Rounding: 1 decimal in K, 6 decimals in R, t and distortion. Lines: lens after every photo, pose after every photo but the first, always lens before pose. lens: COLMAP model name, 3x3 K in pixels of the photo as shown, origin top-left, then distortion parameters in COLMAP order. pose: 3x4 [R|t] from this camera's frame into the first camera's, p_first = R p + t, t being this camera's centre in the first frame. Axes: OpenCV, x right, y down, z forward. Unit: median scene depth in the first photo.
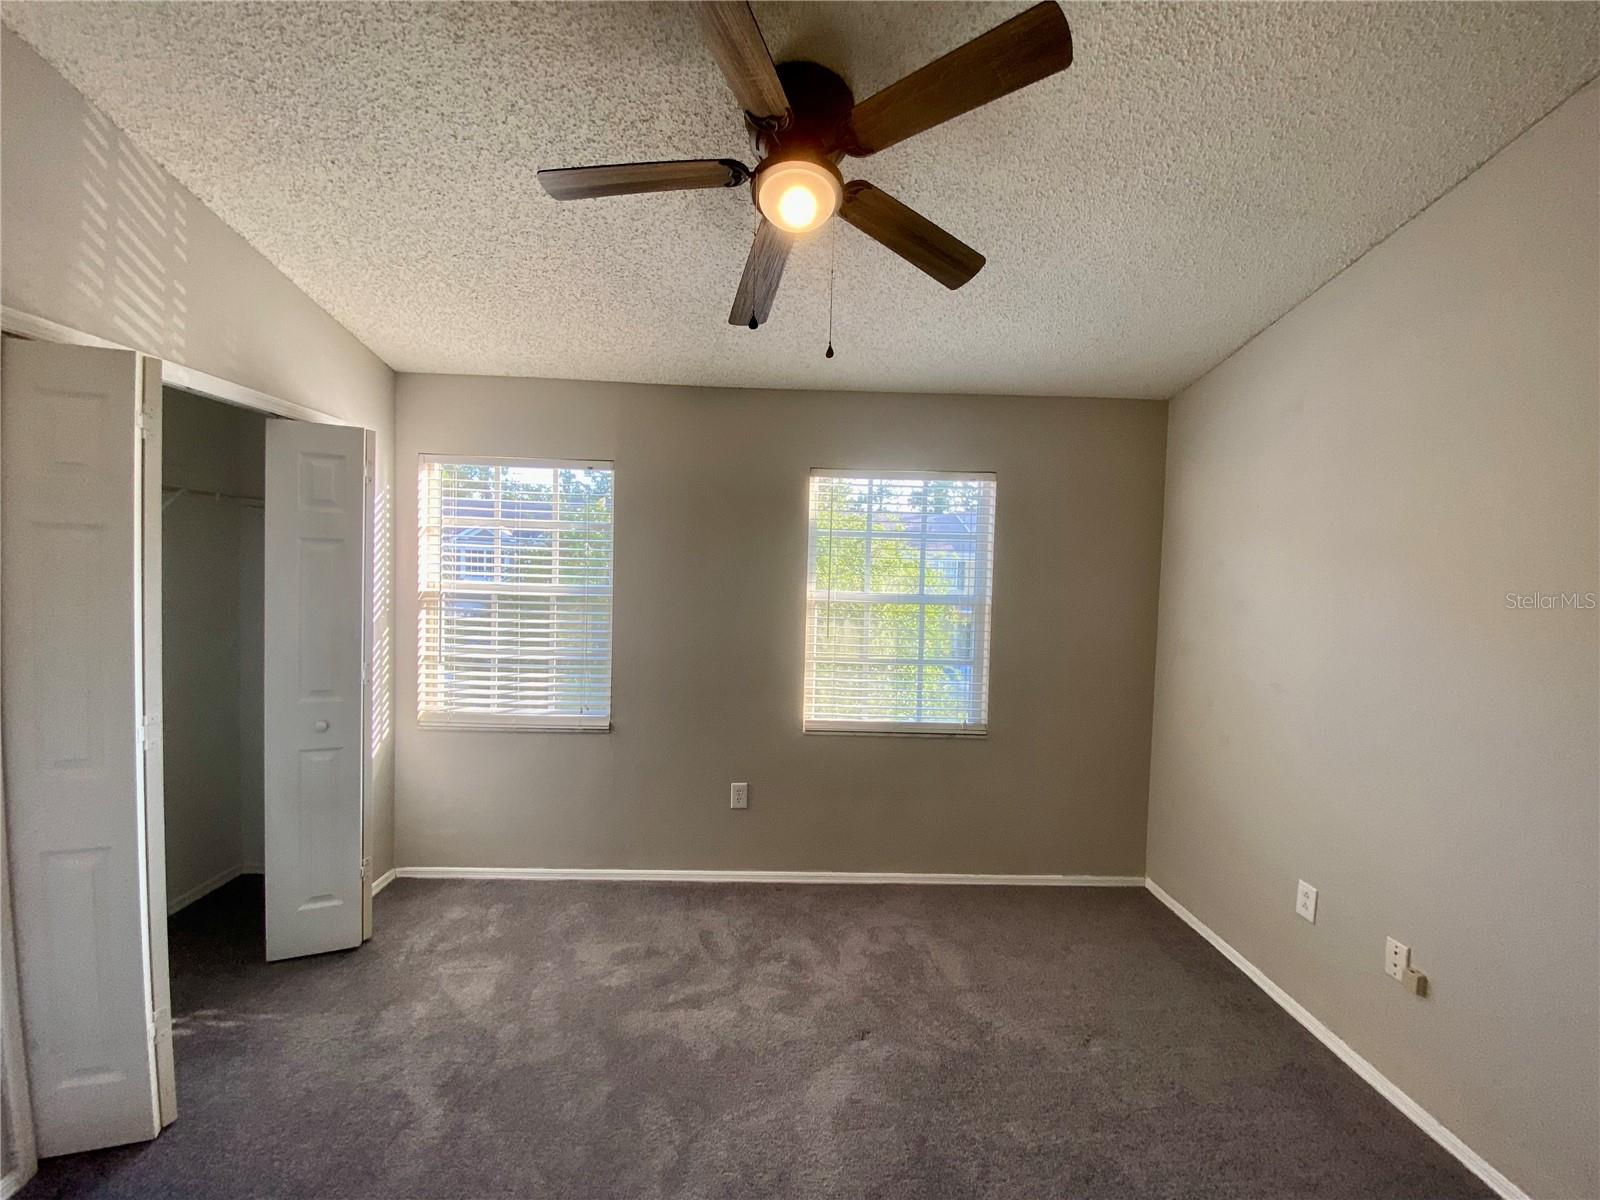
lens RADIAL K [[651.6, 0, 797.4], [0, 651.6, 598.5], [0, 0, 1]] dist [0.040217, -0.030136]
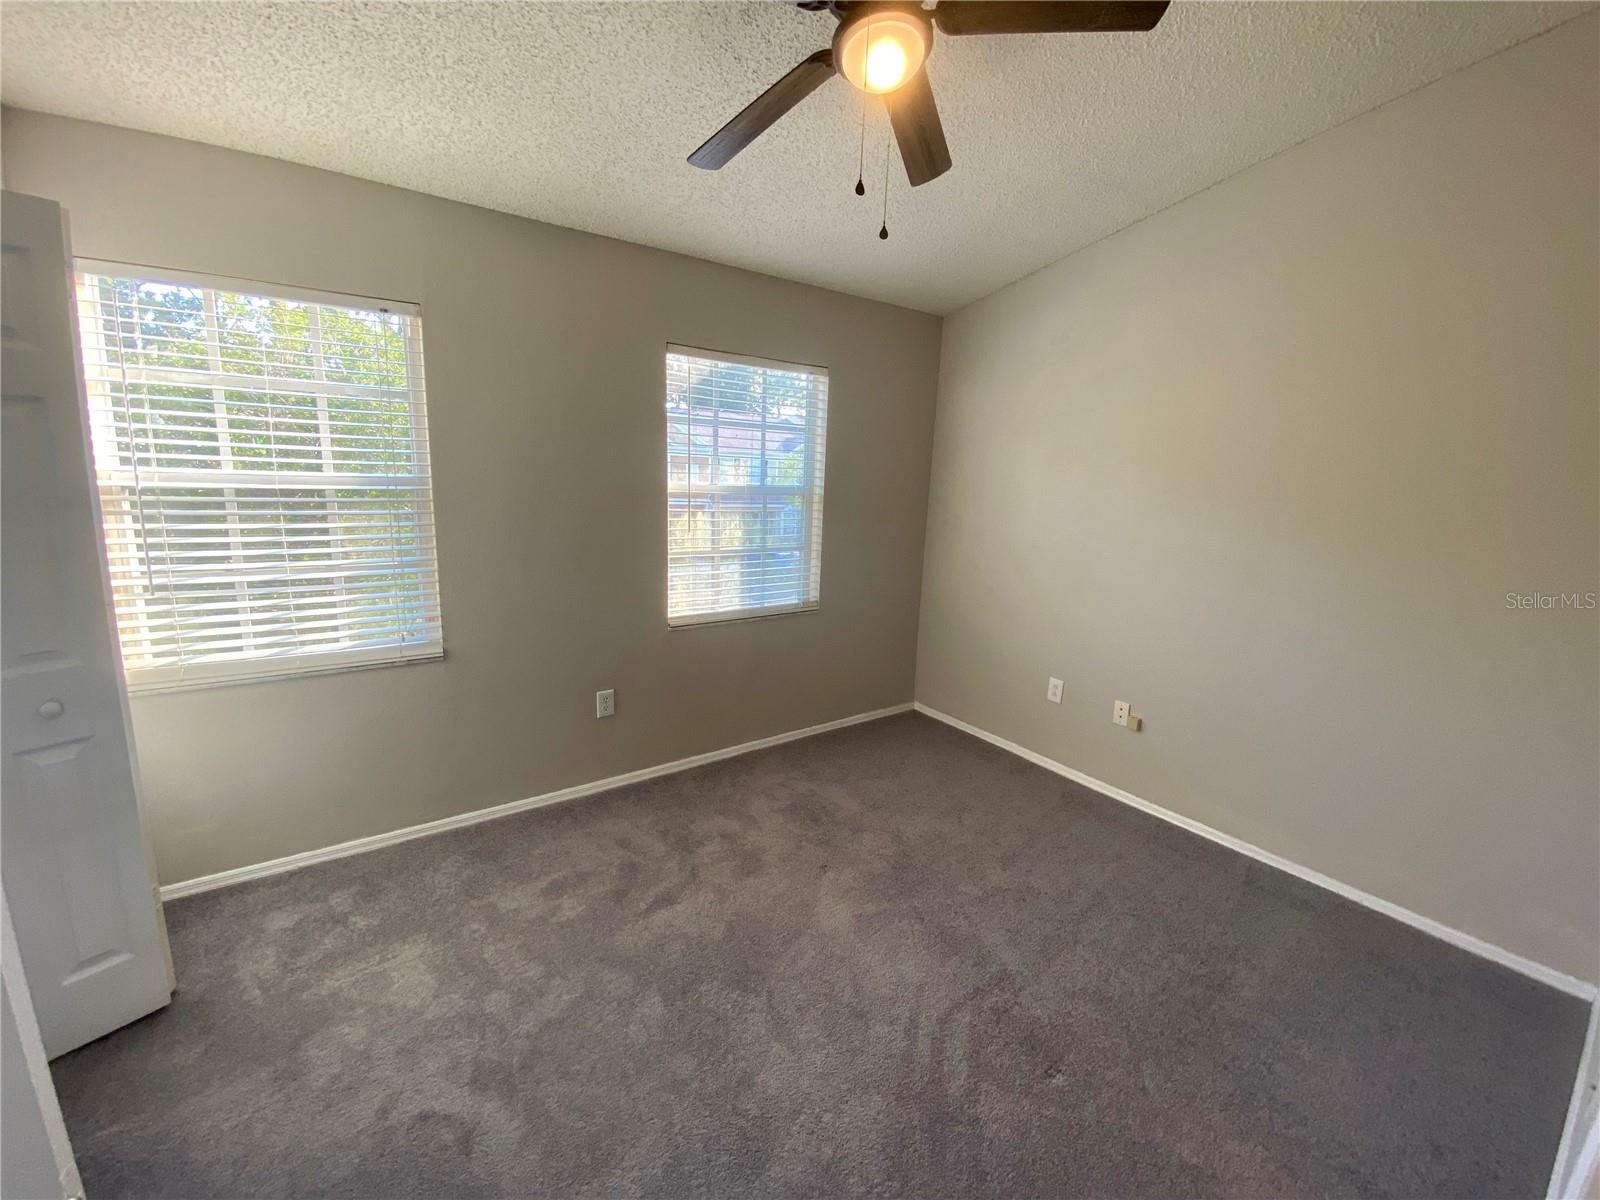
lens RADIAL K [[642.5, 0, 800.0], [0, 642.5, 600.0], [0, 0, 1]] dist [0.039086, -0.028650]
pose [[0.832090, -0.105107, 0.544590, -0.351896], [0.009437, 0.984421, 0.175575, -0.005417], [-0.554560, -0.140955, 0.820119, 0.106433]]
